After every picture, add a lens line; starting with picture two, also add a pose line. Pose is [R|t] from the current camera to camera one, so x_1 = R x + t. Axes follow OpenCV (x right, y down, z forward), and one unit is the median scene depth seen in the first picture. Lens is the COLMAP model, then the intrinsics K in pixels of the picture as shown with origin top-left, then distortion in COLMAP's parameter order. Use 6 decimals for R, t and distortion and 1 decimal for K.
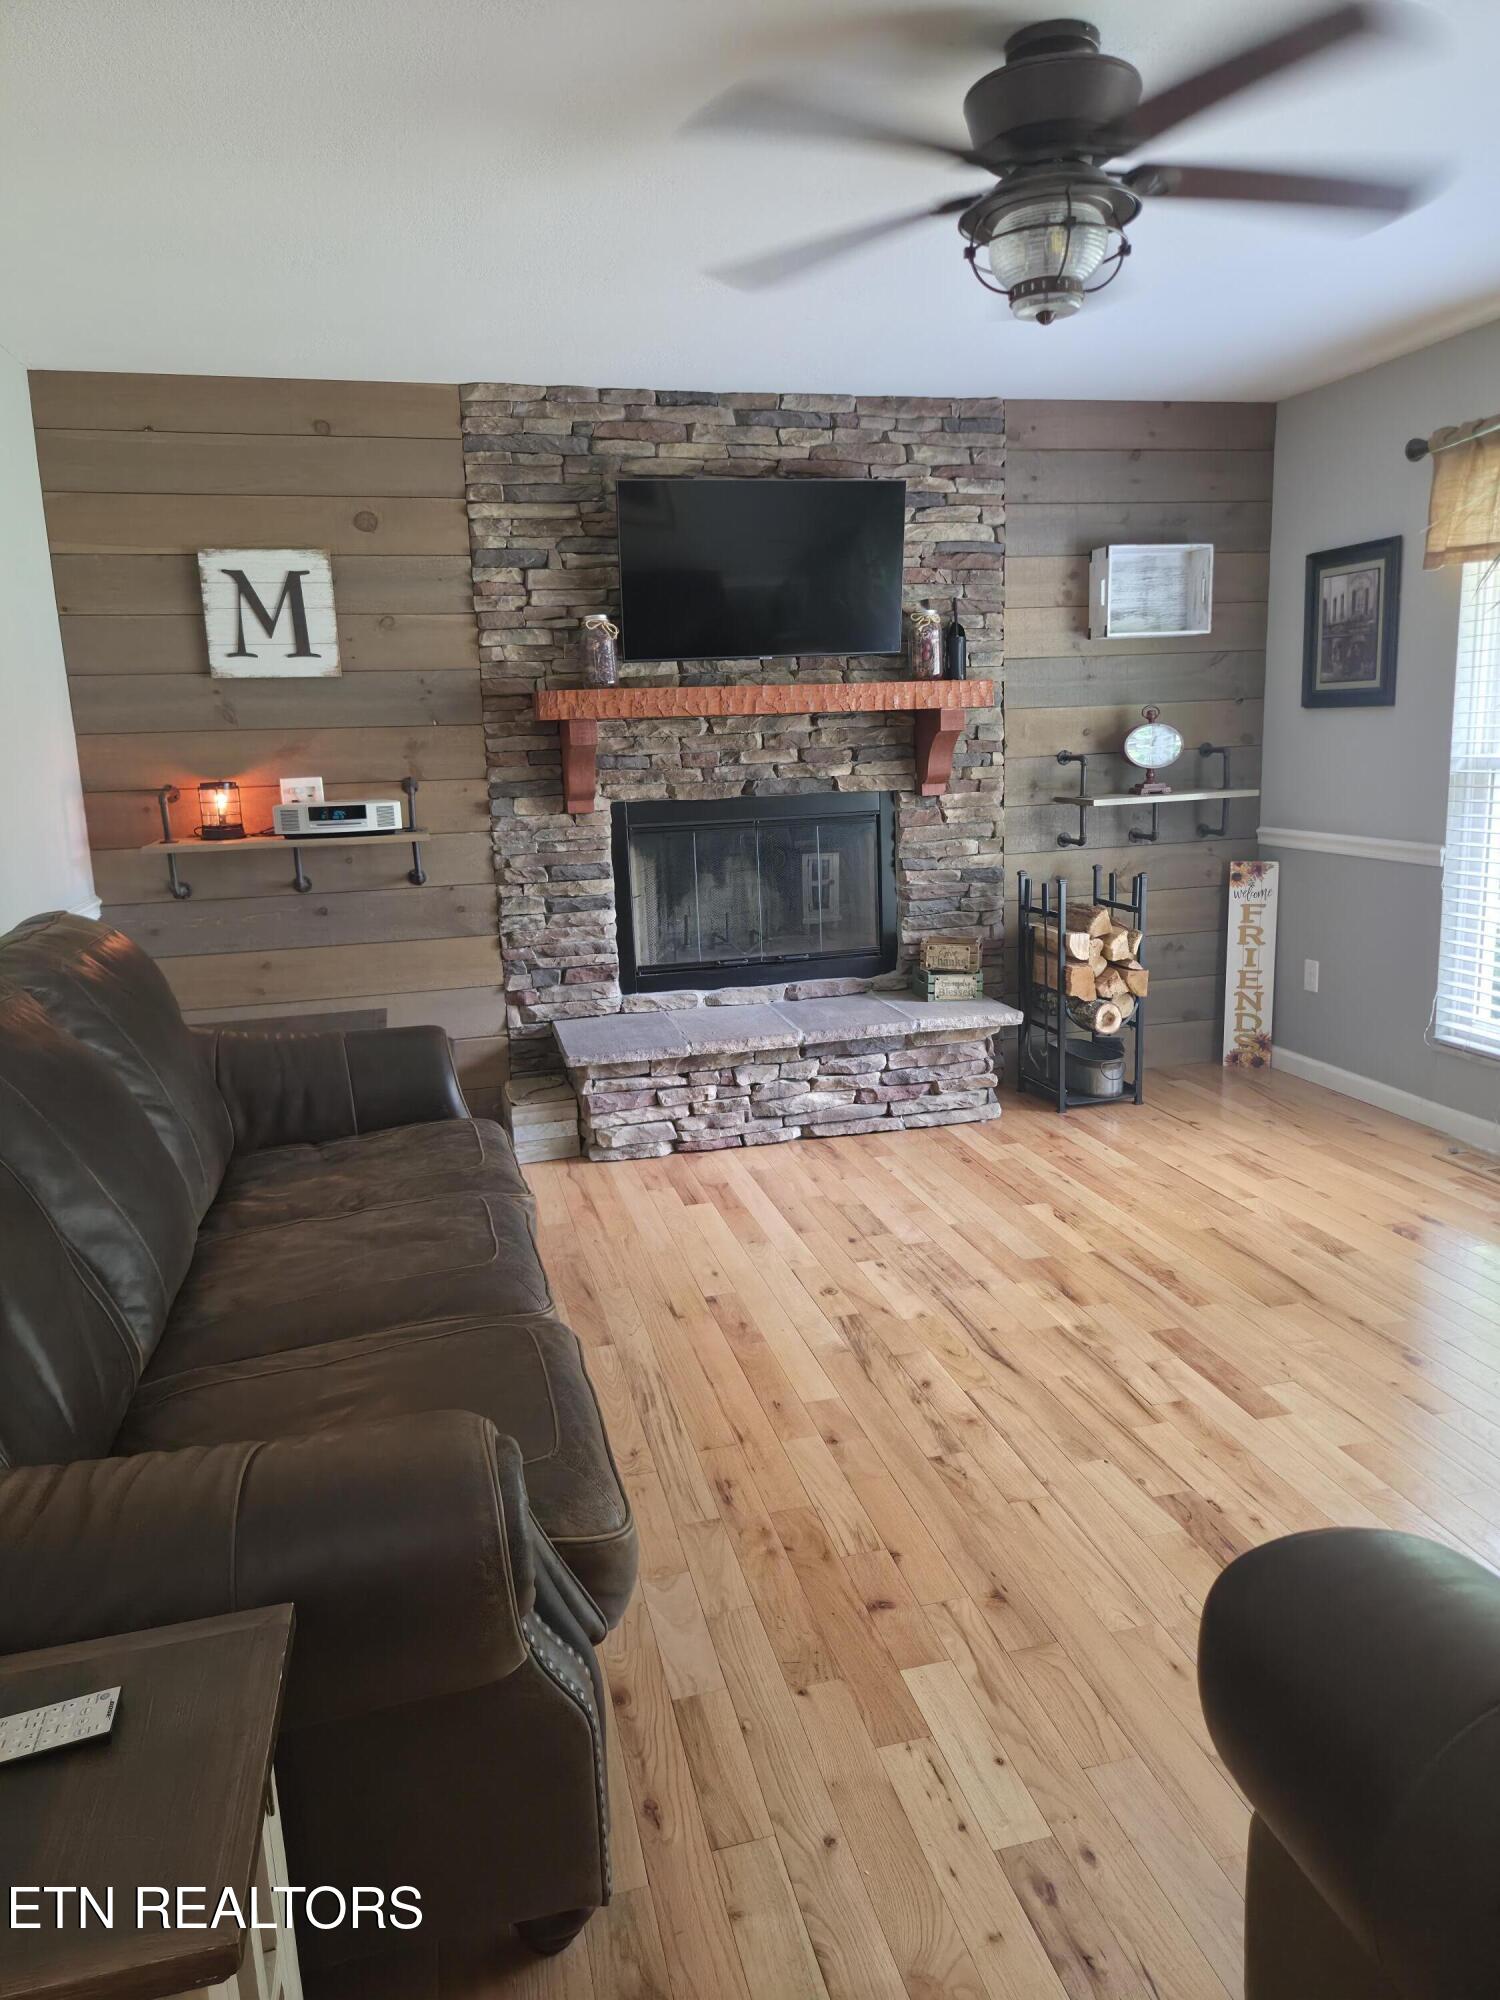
lens RADIAL K [[1336.9, 0, 752.9], [0, 1336.9, 988.7], [0, 0, 1]] dist [0.086462, -0.089095]
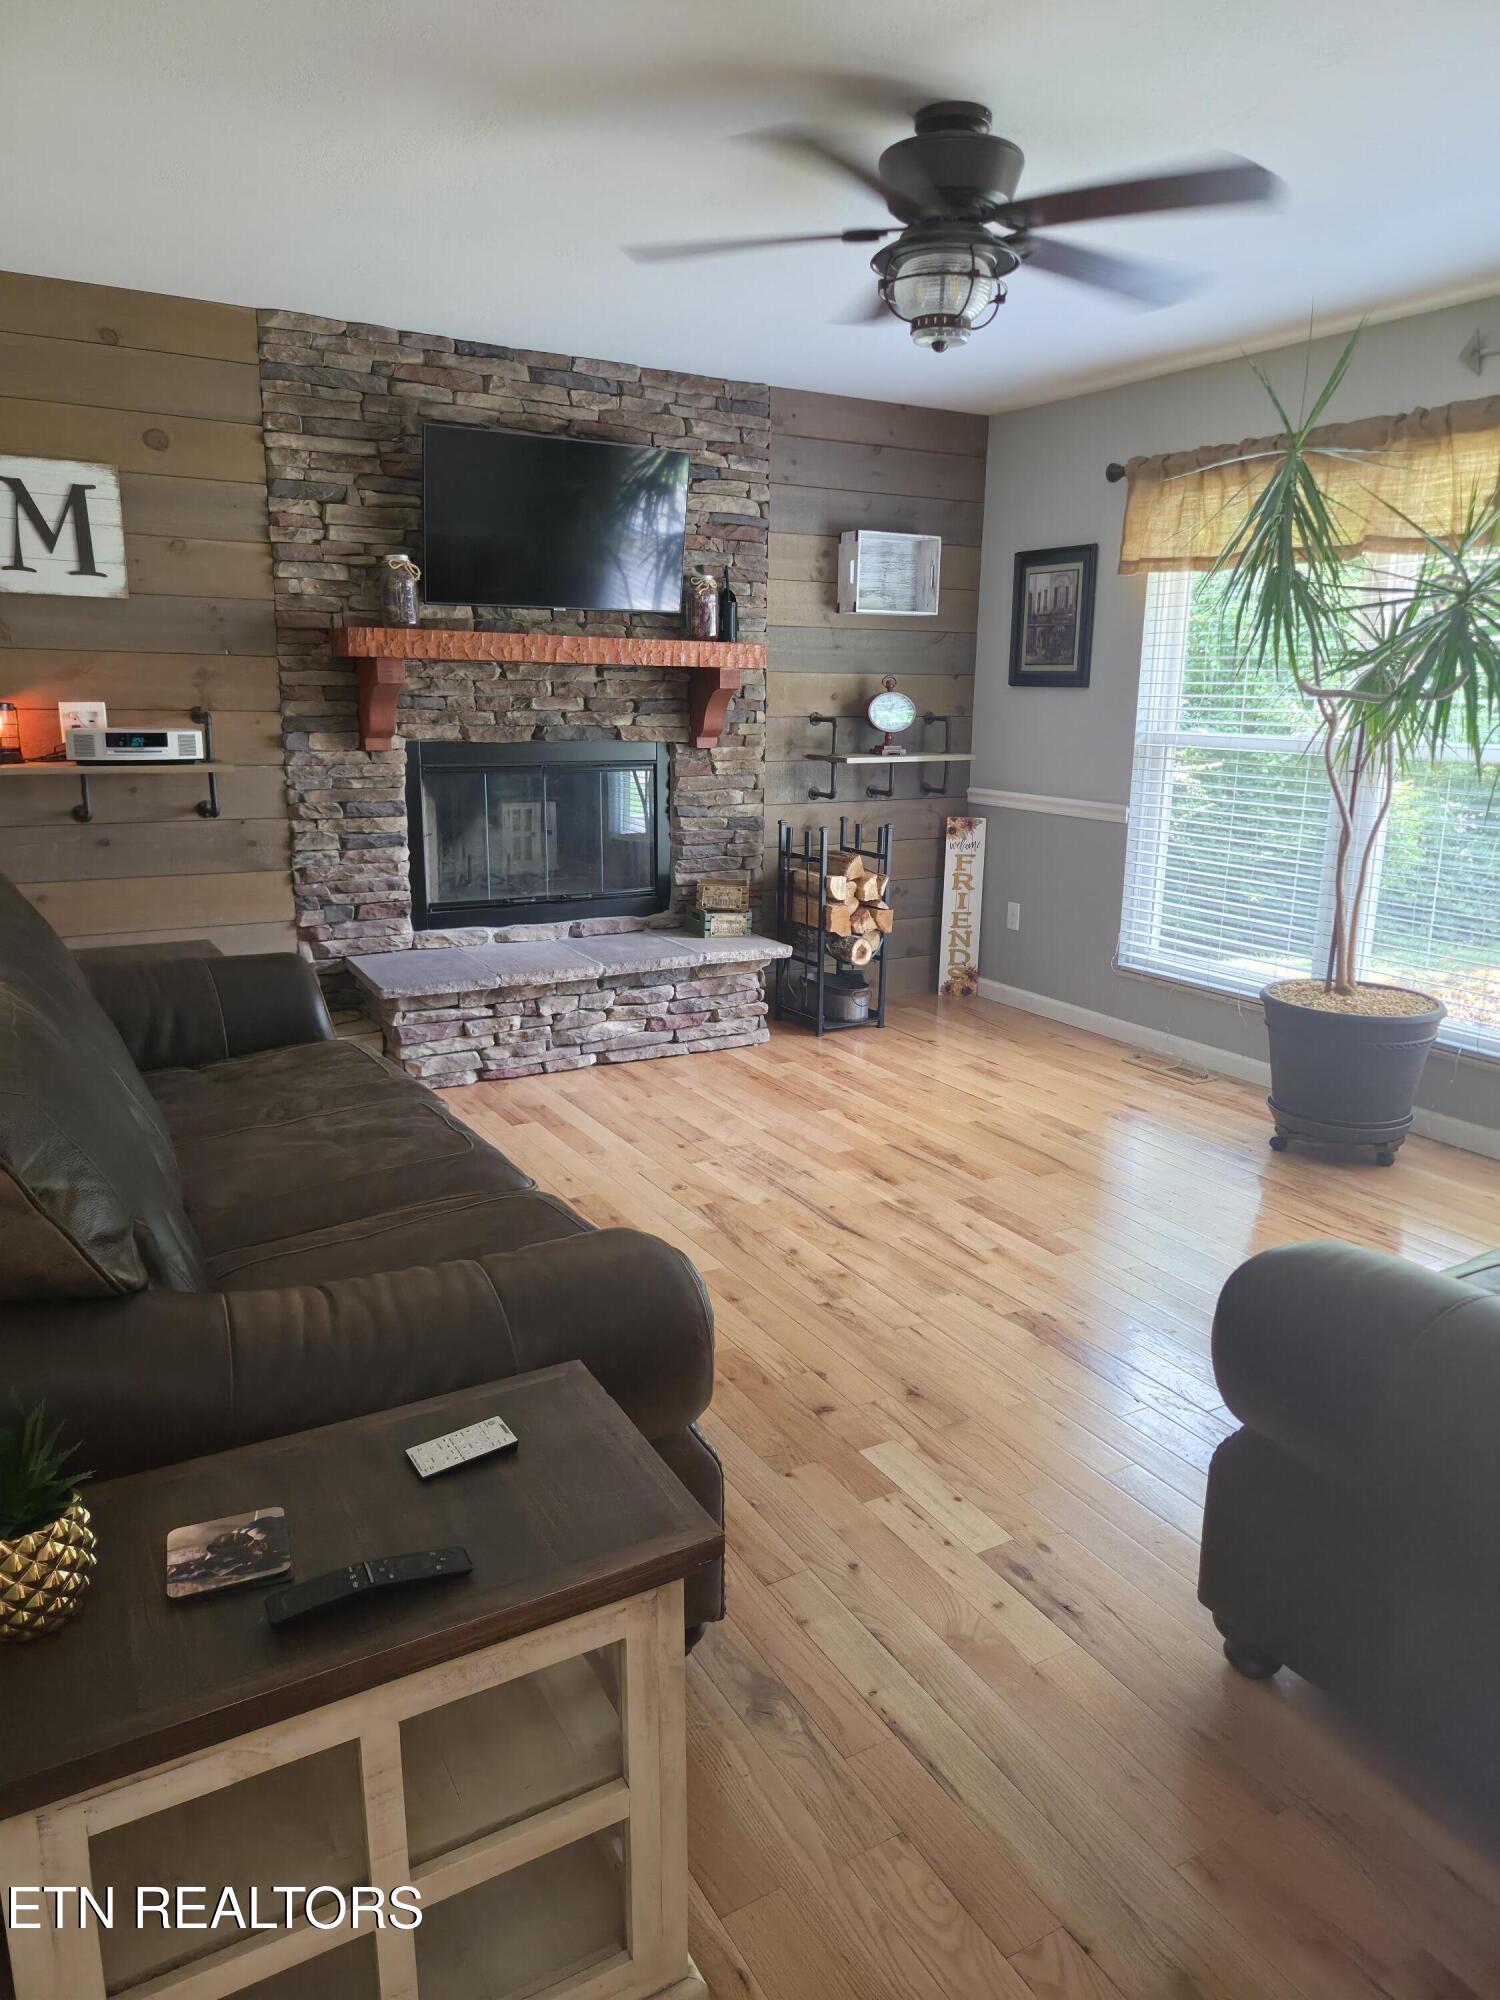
lens RADIAL K [[1336.9, 0, 752.9], [0, 1336.9, 988.7], [0, 0, 1]] dist [0.086462, -0.089095]
pose [[0.960766, -0.011921, 0.277106, -0.141581], [0.003593, 0.999527, 0.030545, 0.018996], [-0.277339, -0.028351, 0.960354, -0.063053]]
